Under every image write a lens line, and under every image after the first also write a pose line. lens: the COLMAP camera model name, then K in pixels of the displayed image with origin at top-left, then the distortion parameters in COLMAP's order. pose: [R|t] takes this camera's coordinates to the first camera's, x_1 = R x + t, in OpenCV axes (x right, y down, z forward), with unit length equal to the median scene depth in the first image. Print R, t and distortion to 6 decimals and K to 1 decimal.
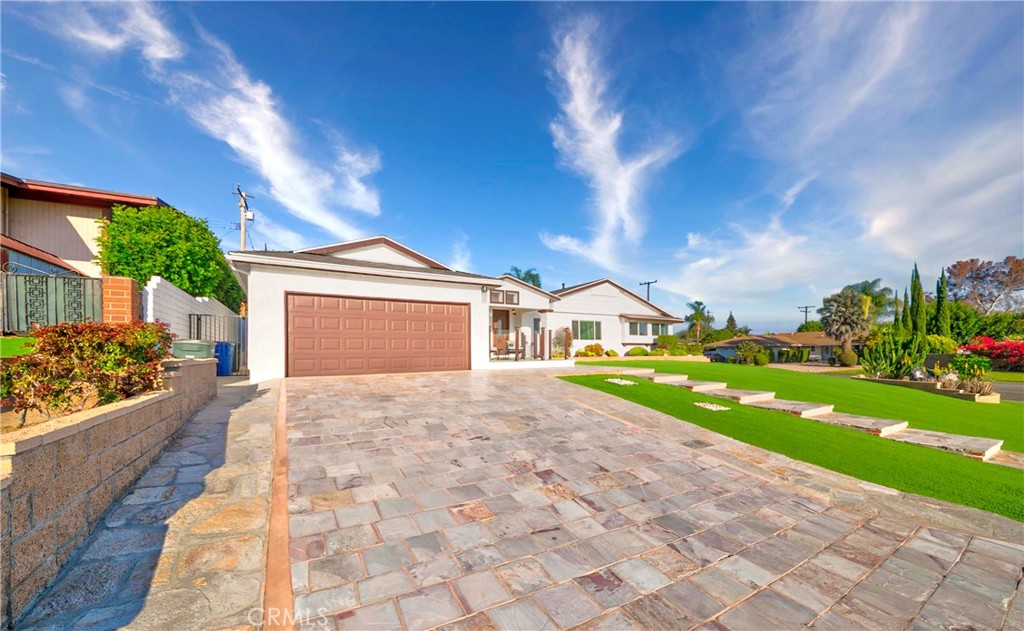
lens RADIAL K [[380.2, 0, 535.2], [0, 380.2, 348.7], [0, 0, 1]] dist [-0.010887, -0.000191]
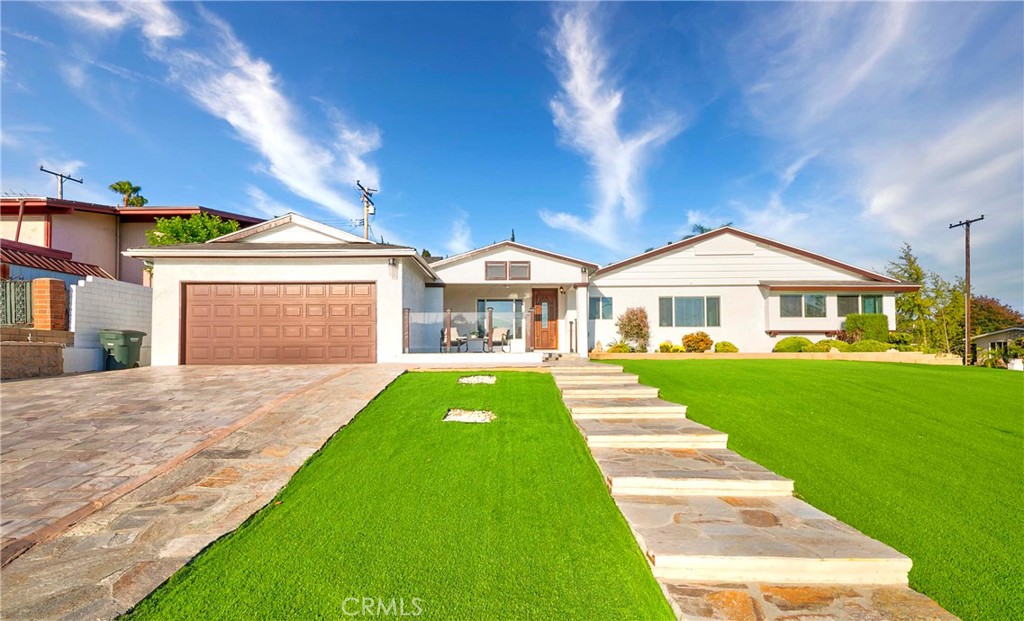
lens RADIAL K [[515.1, 0, 521.2], [0, 515.1, 336.6], [0, 0, 1]] dist [0.011149, -0.000533]
pose [[0.852614, -0.018744, -0.522205, 0.347854], [0.003933, 0.999558, -0.029456, 0.017258], [0.522526, 0.023060, 0.852311, 0.118918]]
